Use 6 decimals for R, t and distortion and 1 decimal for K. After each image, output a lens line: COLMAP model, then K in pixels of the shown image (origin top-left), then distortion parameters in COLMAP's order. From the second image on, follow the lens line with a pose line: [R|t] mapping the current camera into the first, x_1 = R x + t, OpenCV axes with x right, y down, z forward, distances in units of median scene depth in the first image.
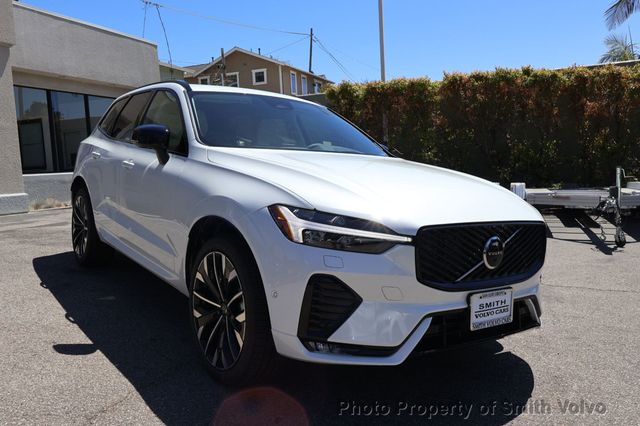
lens RADIAL K [[521.2, 0, 320.0], [0, 521.2, 213.0], [0, 0, 1]] dist [-0.007670, -0.002108]
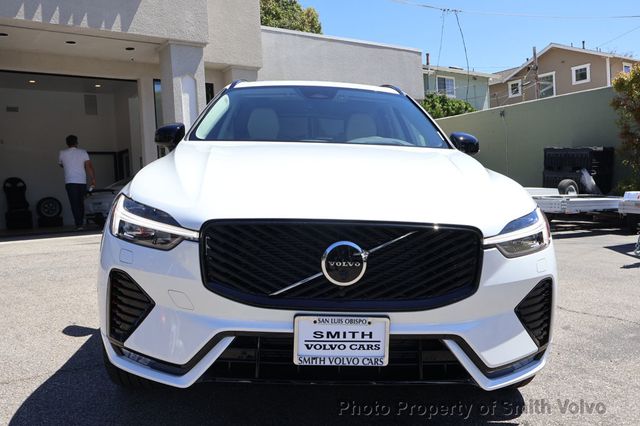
lens RADIAL K [[558.5, 0, 320.0], [0, 558.5, 213.0], [0, 0, 1]] dist [0.003477, 0.007275]
pose [[0.848108, 0.020638, -0.529422, 0.721144], [-0.037268, 0.999090, -0.020755, 0.025120], [0.528512, 0.037333, 0.848105, 0.330045]]
